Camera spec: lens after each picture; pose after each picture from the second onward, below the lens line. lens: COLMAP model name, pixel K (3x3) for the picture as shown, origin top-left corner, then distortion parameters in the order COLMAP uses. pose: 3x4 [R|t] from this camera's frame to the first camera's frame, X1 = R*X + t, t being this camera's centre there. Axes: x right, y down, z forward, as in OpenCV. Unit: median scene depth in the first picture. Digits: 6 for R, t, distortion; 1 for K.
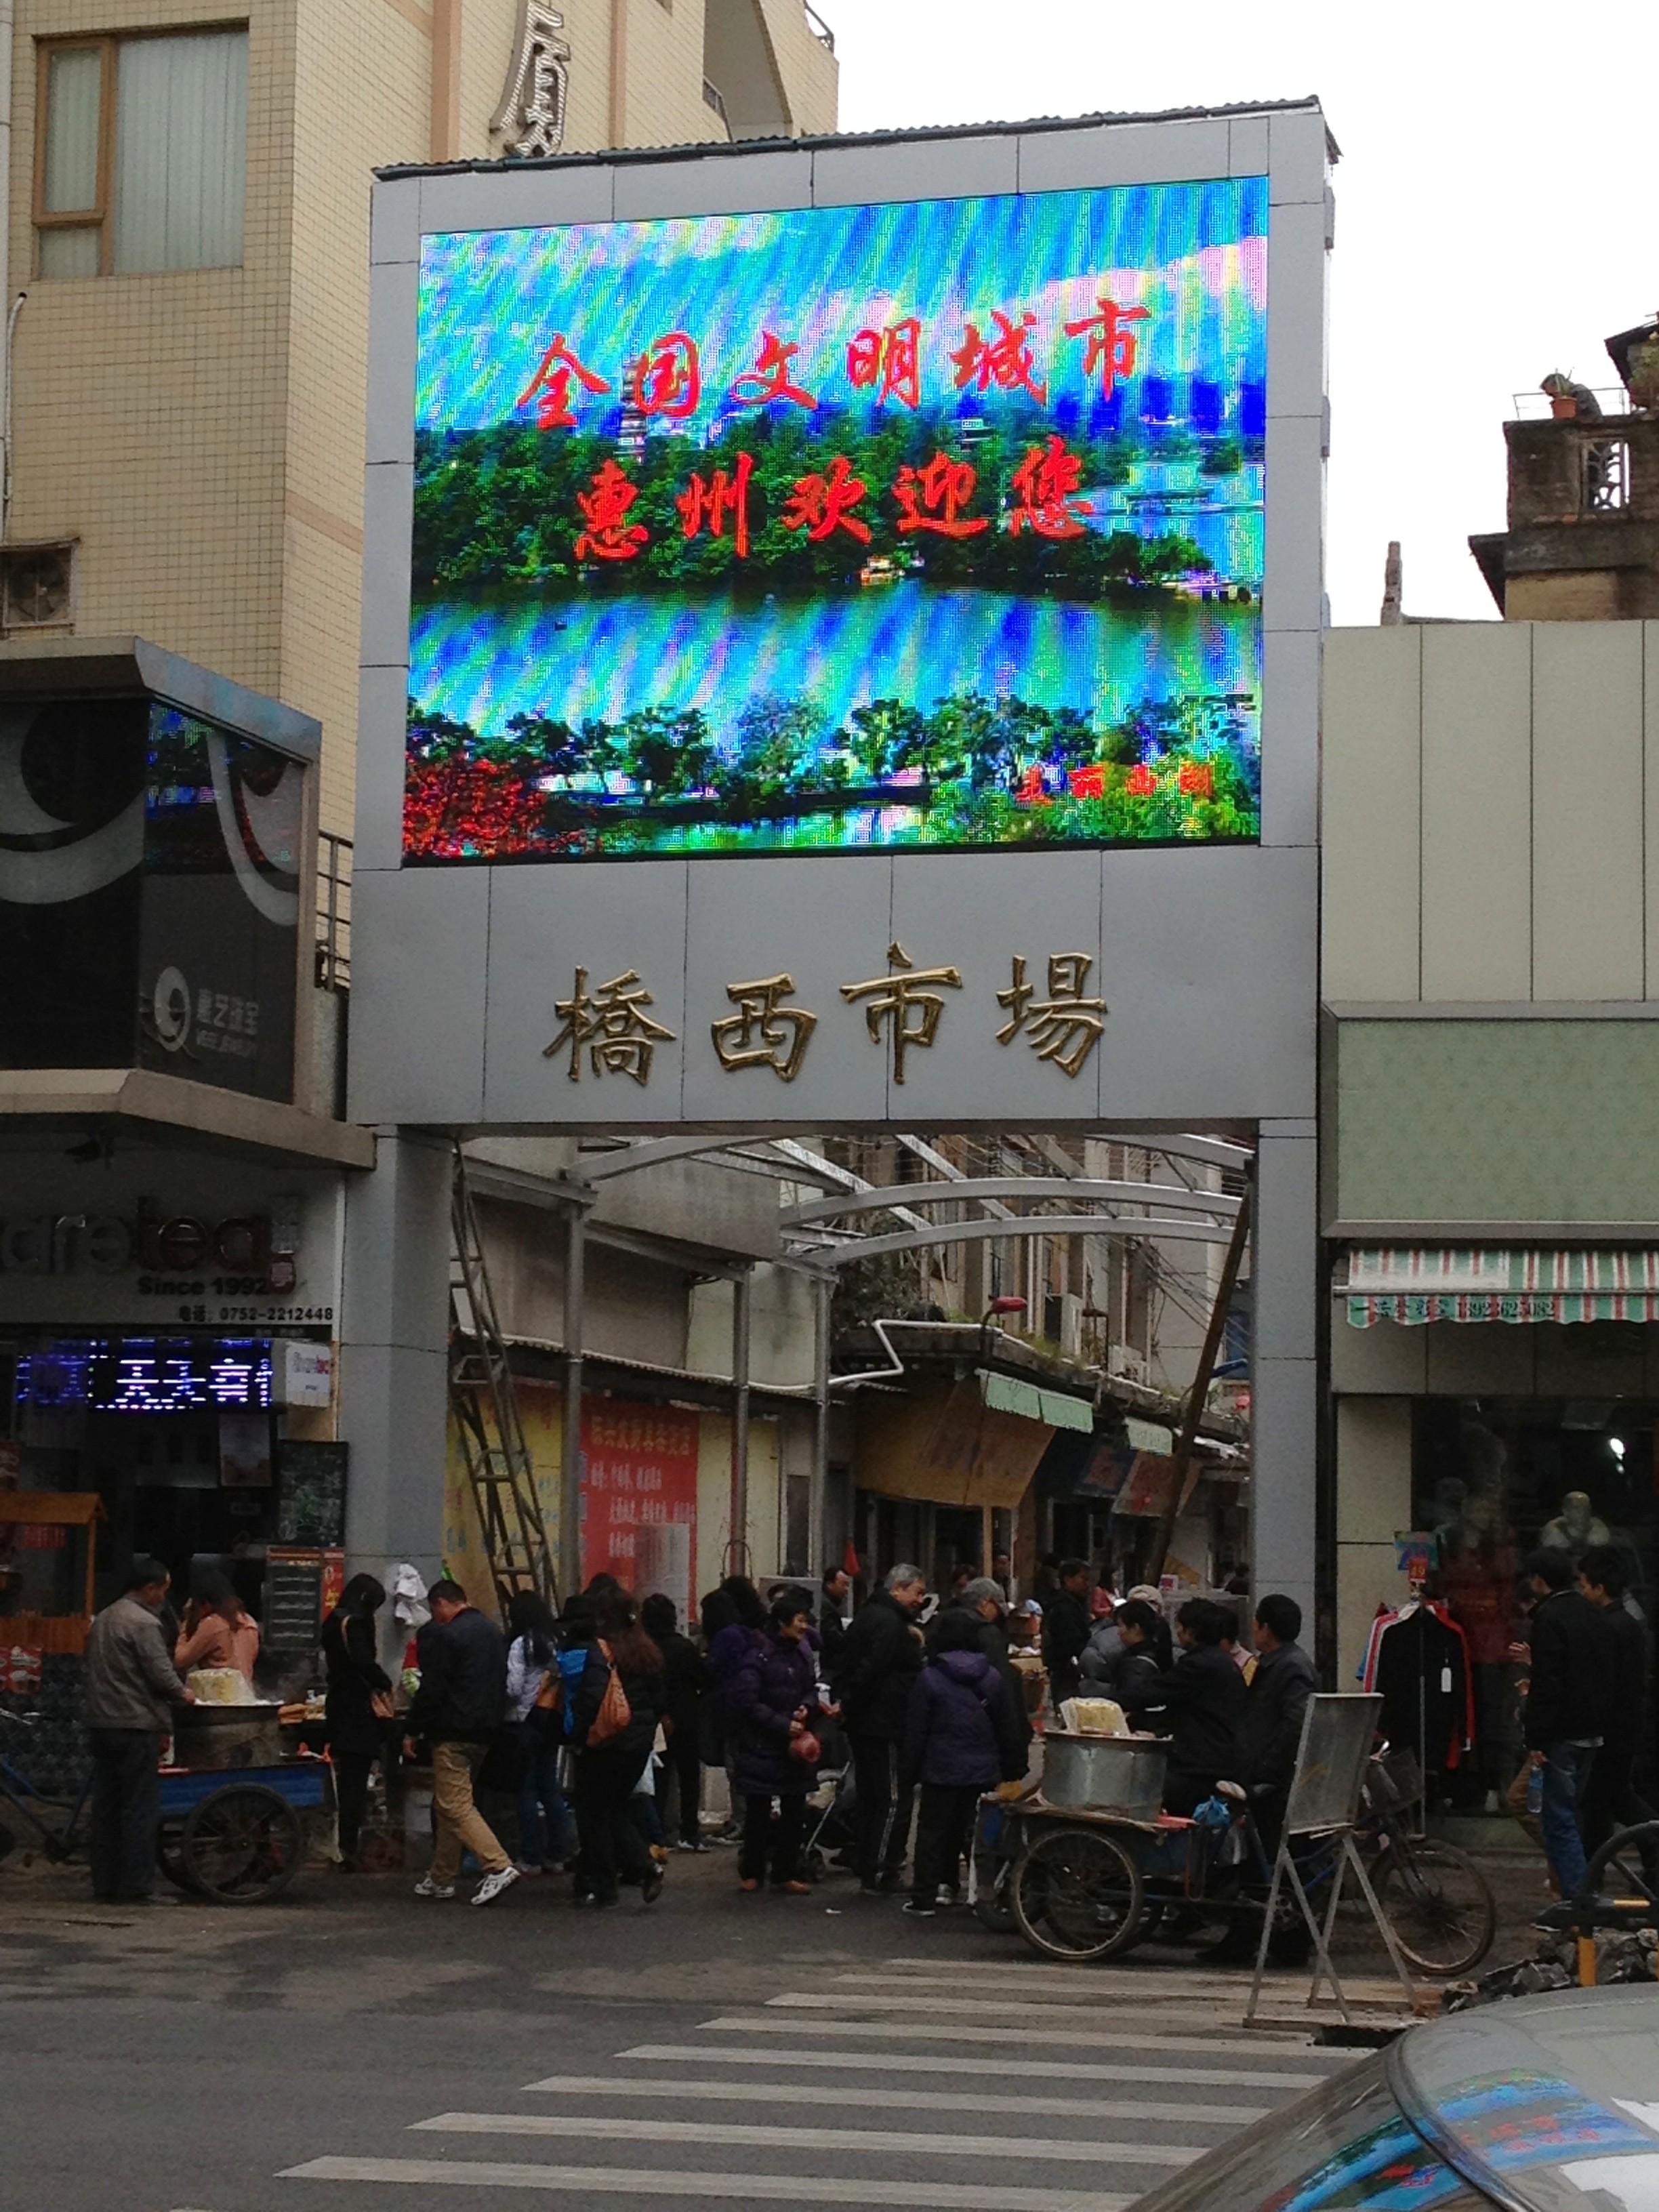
lens RADIAL K [[5411.4, 0, 832.0], [0, 5411.4, 1088.9], [0, 0, 1]] dist [0.036357, 0.000000]
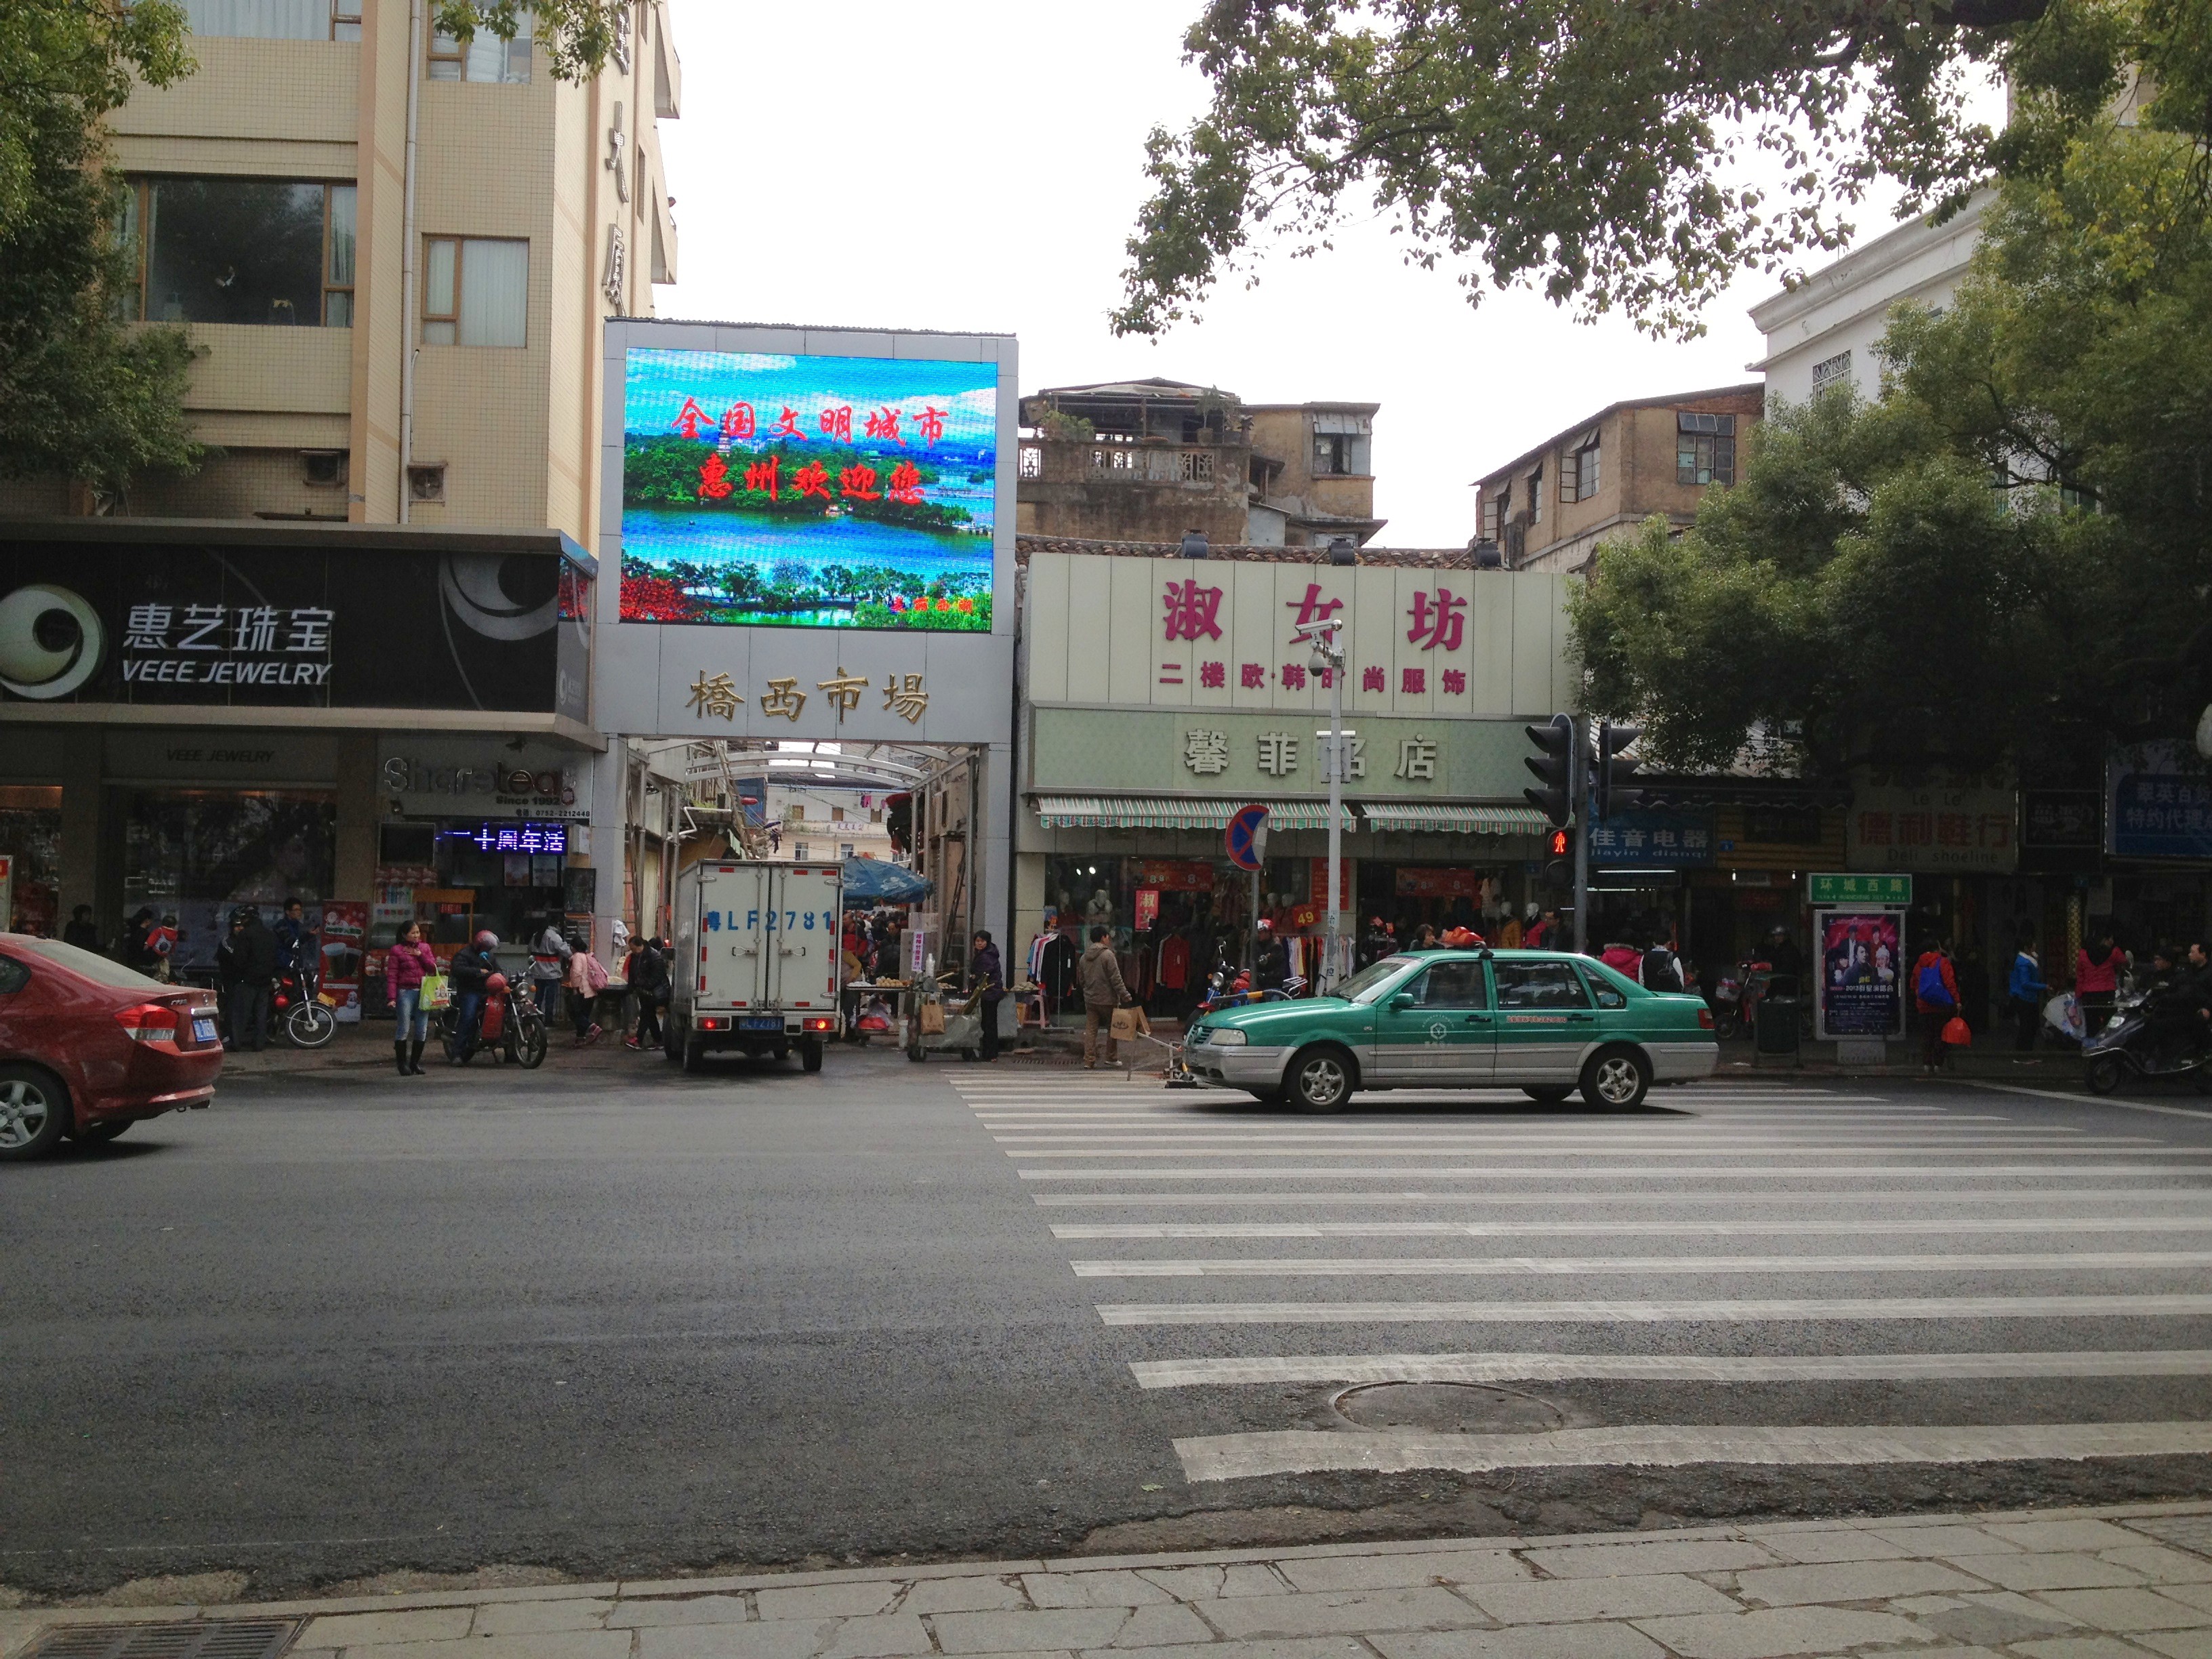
lens RADIAL K [[5411.4, 0, 1104.7], [0, 5411.4, 836.1], [0, 0, 1]] dist [0.036357, 0.000000]
pose [[0.833130, -0.001488, 0.553075, -1.224159], [-0.049172, 0.995837, 0.076750, -0.142051], [-0.550887, -0.091139, 0.829589, -1.084015]]
